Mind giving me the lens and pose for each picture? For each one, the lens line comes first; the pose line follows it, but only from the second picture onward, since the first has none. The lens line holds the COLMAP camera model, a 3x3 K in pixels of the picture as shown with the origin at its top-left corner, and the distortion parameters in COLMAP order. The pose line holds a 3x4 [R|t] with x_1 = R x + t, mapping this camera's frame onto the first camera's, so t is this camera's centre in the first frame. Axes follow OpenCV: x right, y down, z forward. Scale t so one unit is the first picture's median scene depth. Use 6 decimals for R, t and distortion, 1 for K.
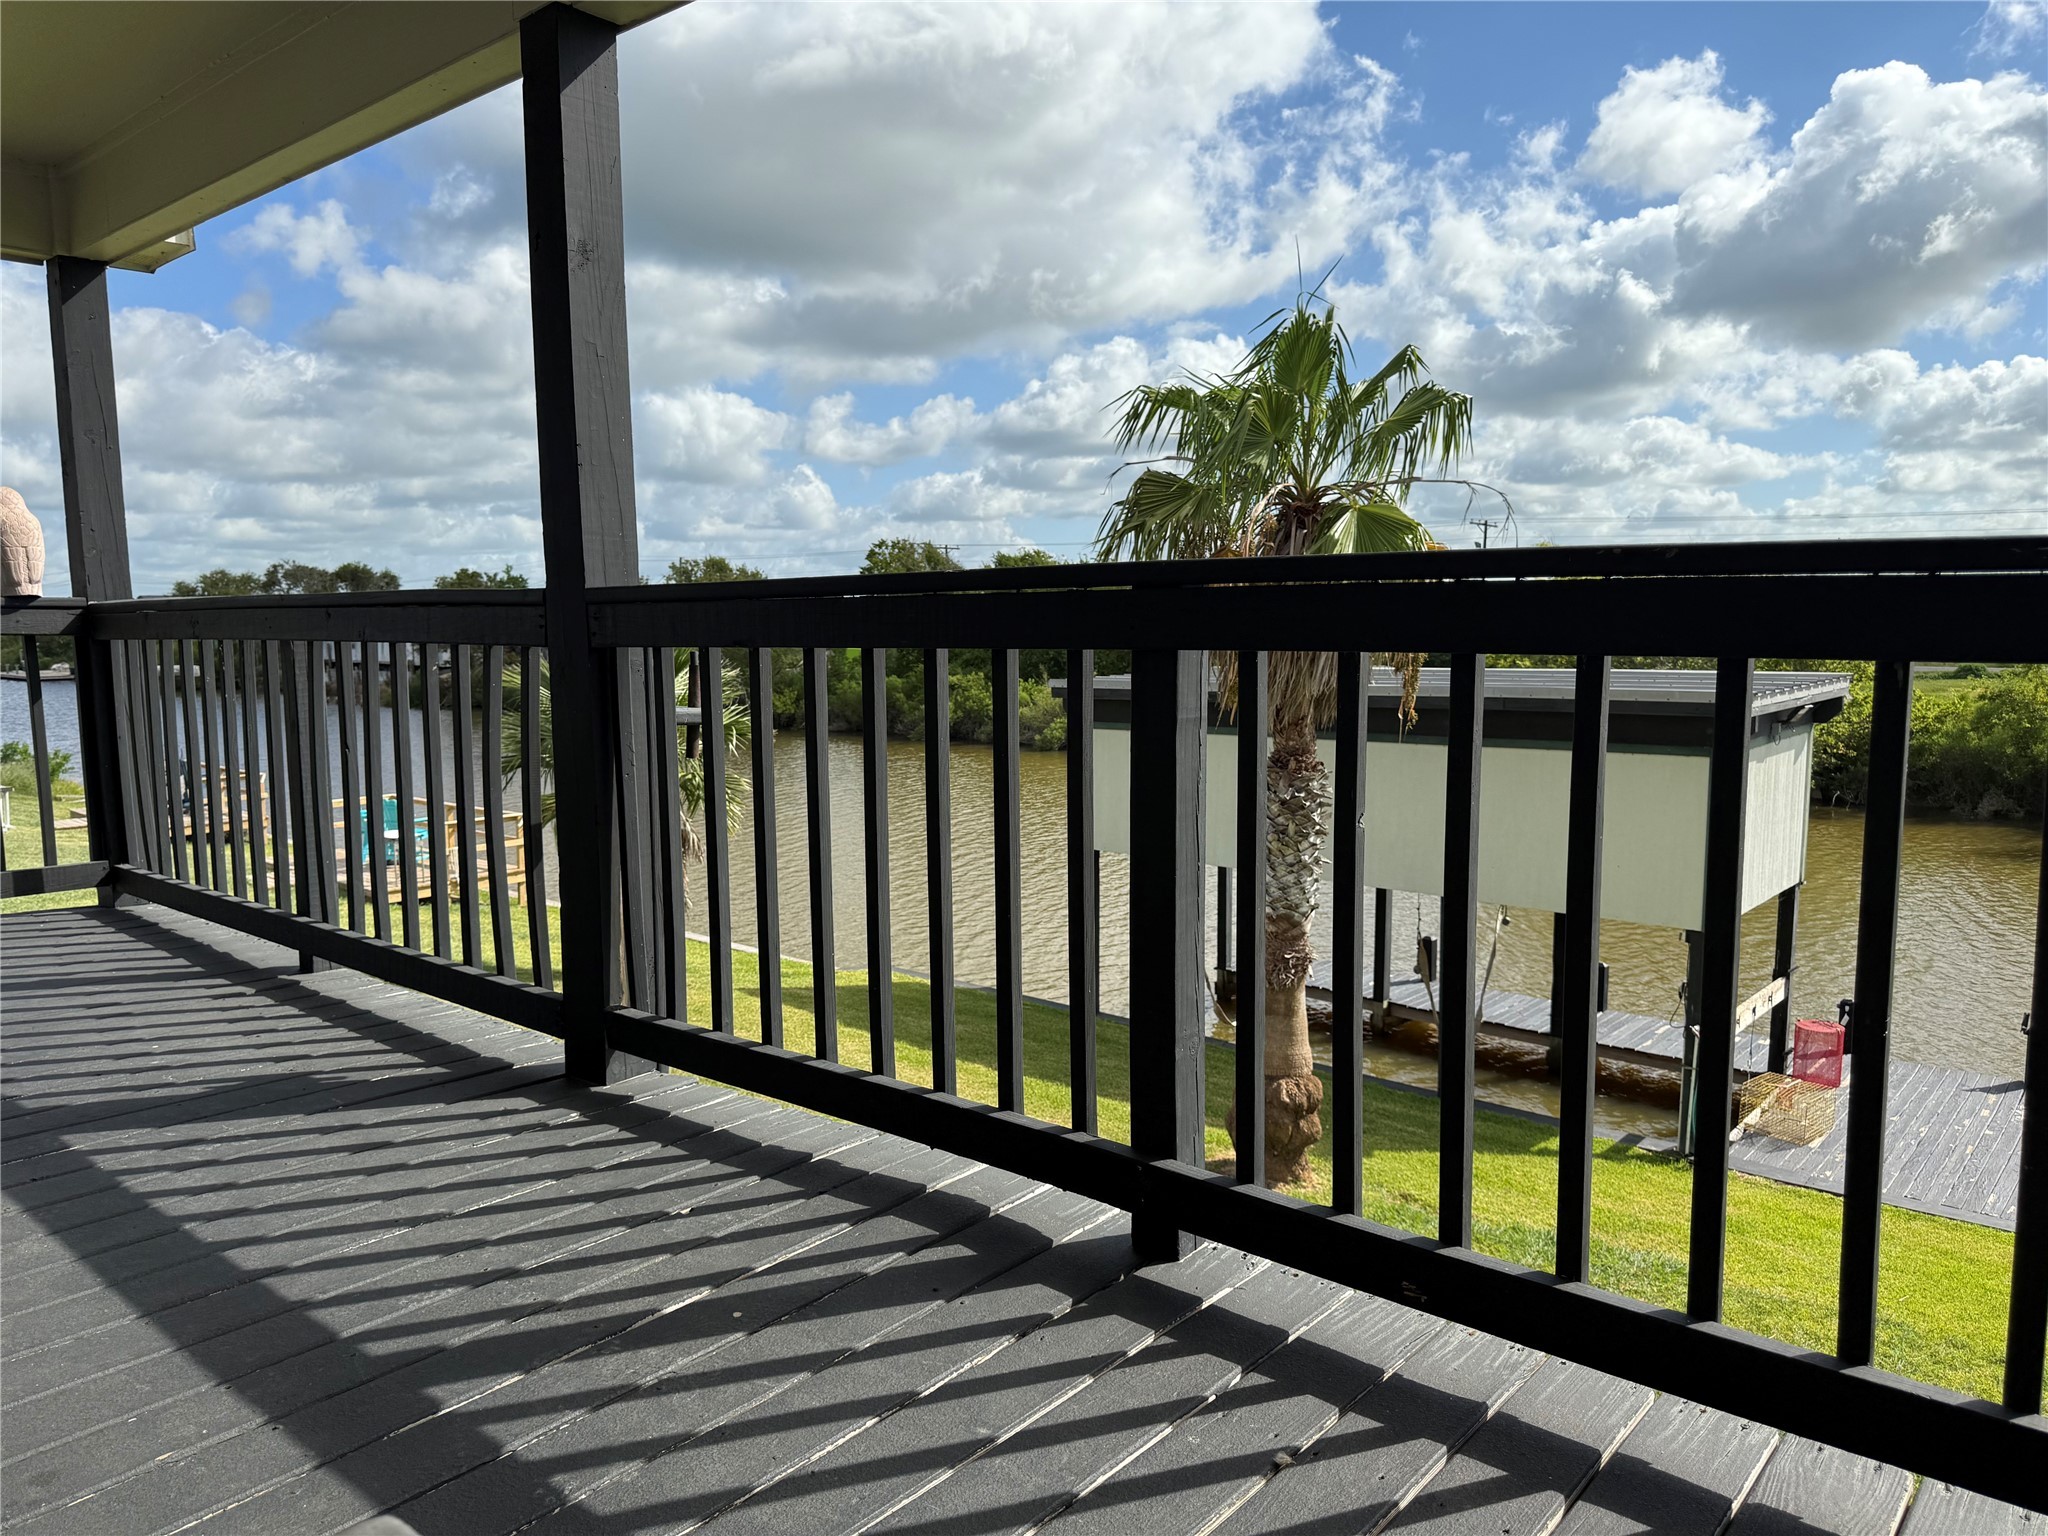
lens RADIAL K [[1452.2, 0, 1023.3], [0, 1452.2, 760.8], [0, 0, 1]] dist [0.062637, -0.071558]
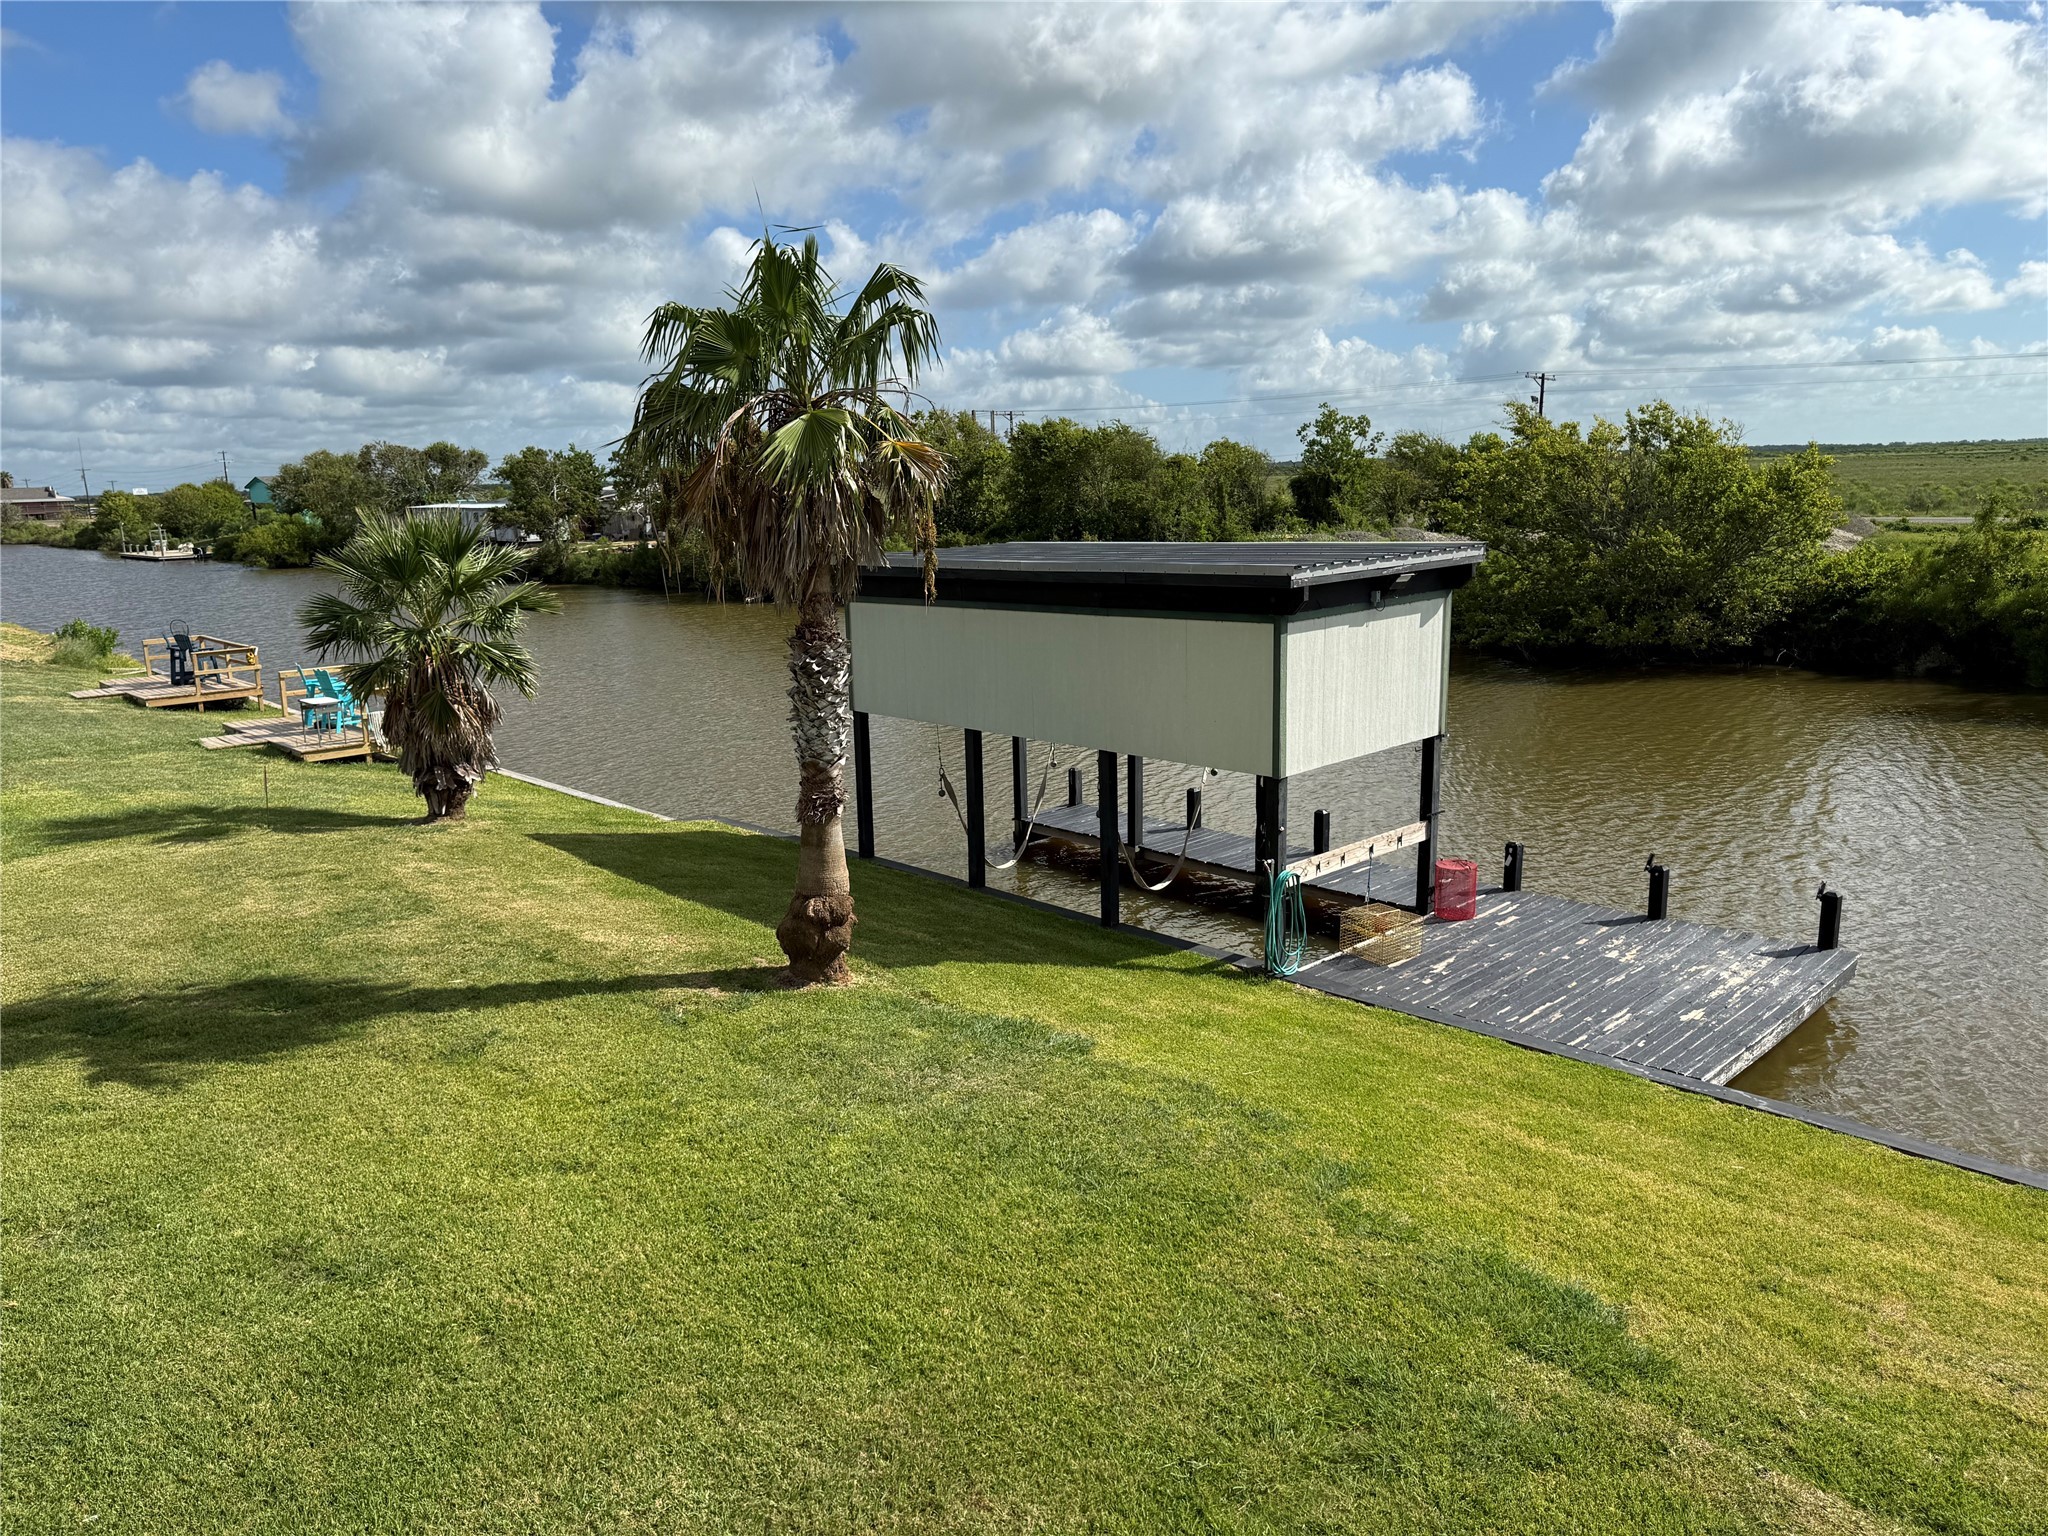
lens RADIAL K [[1452.2, 0, 1022.7], [0, 1452.2, 772.1], [0, 0, 1]] dist [0.062637, -0.071558]
pose [[0.996876, -0.004157, -0.078871, 0.308900], [0.011868, 0.995160, 0.097548, -0.000203], [0.078083, -0.098179, 0.992101, -0.116325]]
